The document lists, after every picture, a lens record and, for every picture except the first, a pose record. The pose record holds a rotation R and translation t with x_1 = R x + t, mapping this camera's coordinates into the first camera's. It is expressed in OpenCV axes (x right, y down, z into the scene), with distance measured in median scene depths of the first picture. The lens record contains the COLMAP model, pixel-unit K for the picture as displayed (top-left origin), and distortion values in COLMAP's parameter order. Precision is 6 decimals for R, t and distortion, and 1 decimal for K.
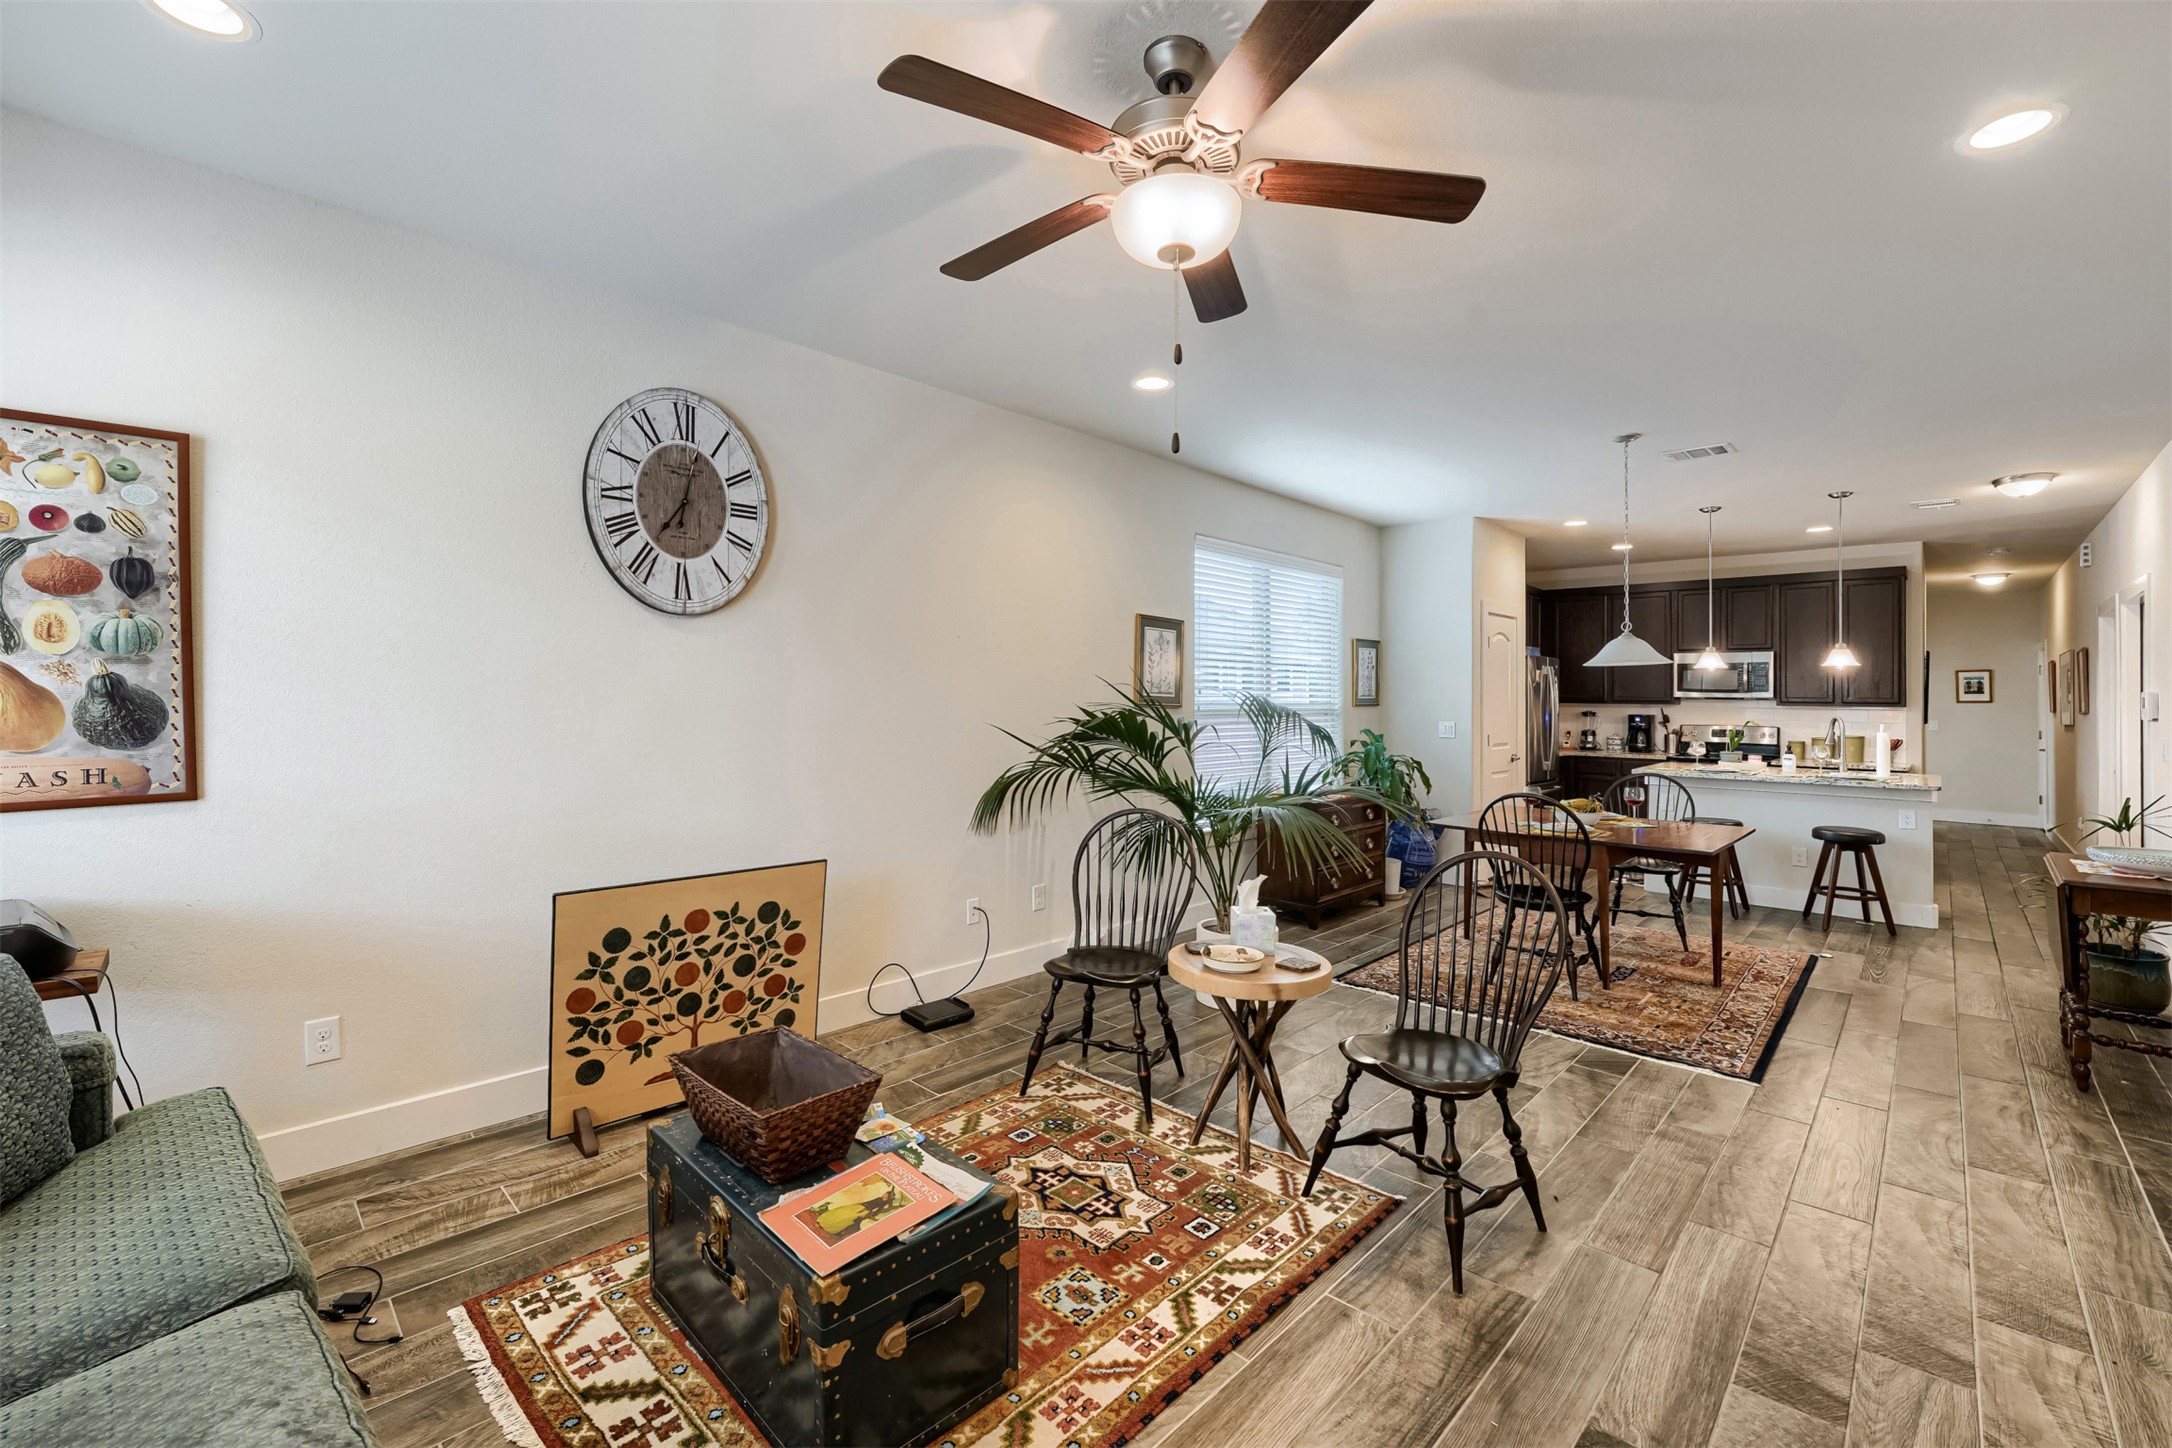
lens RADIAL K [[899.1, 0, 1074.4], [0, 899.1, 687.5], [0, 0, 1]] dist [-0.017933, 0.000023]
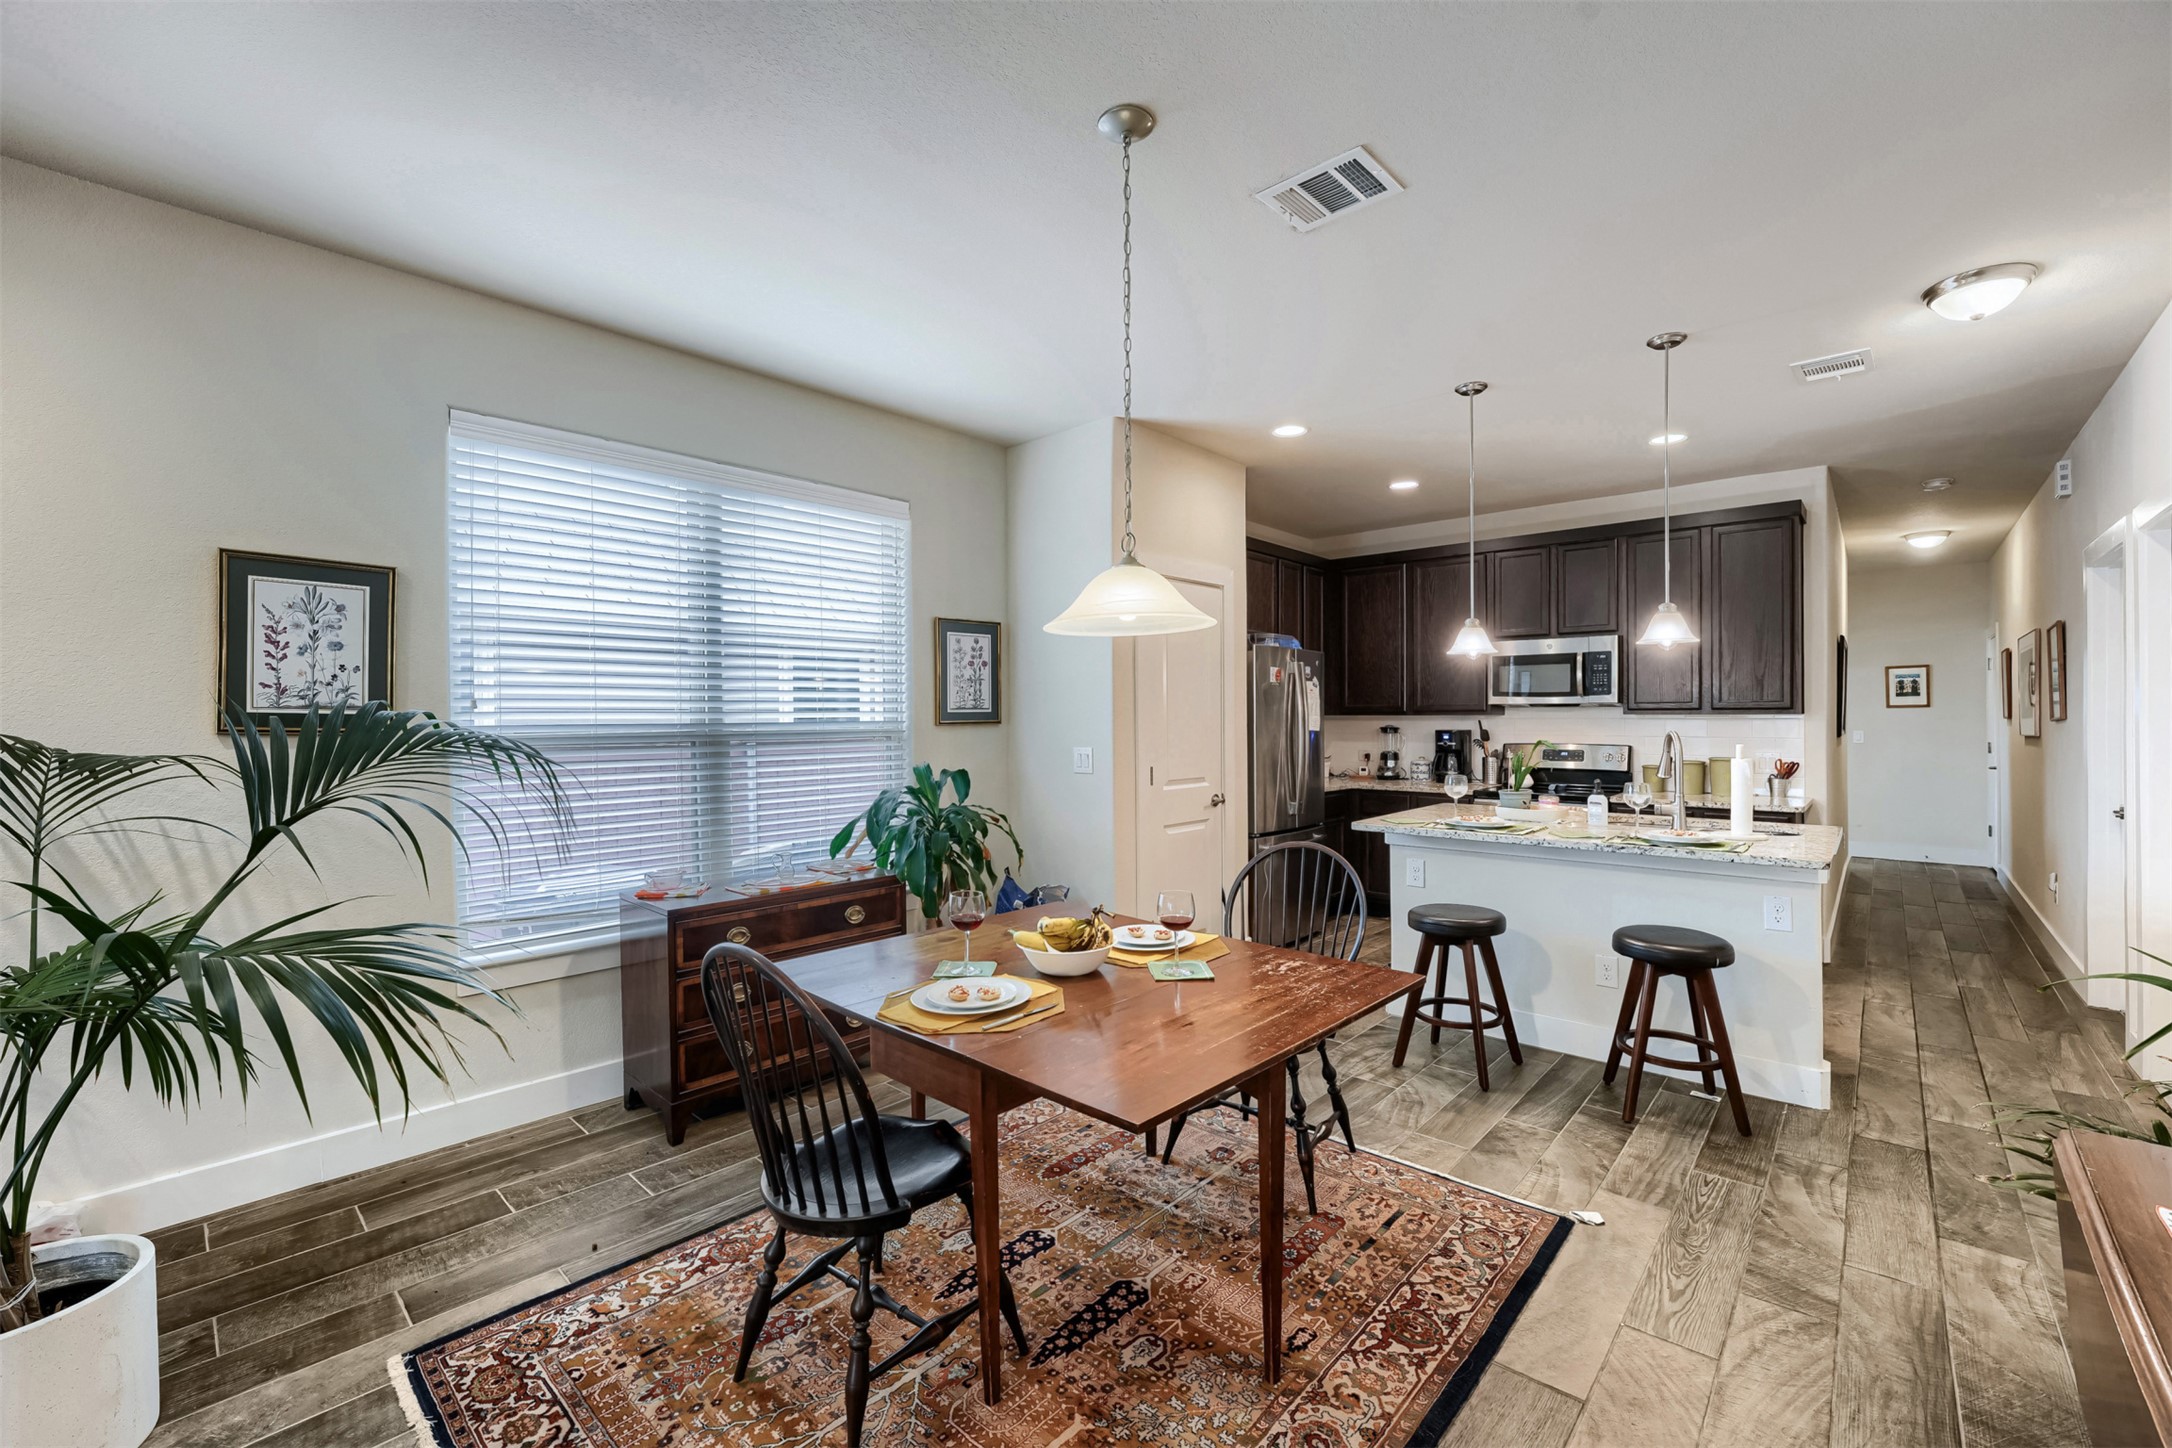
lens RADIAL K [[897.2, 0, 1079.7], [0, 897.2, 717.3], [0, 0, 1]] dist [-0.020876, 0.000469]
pose [[0.999296, -0.014499, 0.034606, 0.358589], [0.014125, 0.999839, 0.011026, 0.009507], [-0.034761, -0.010529, 0.999340, 0.338887]]
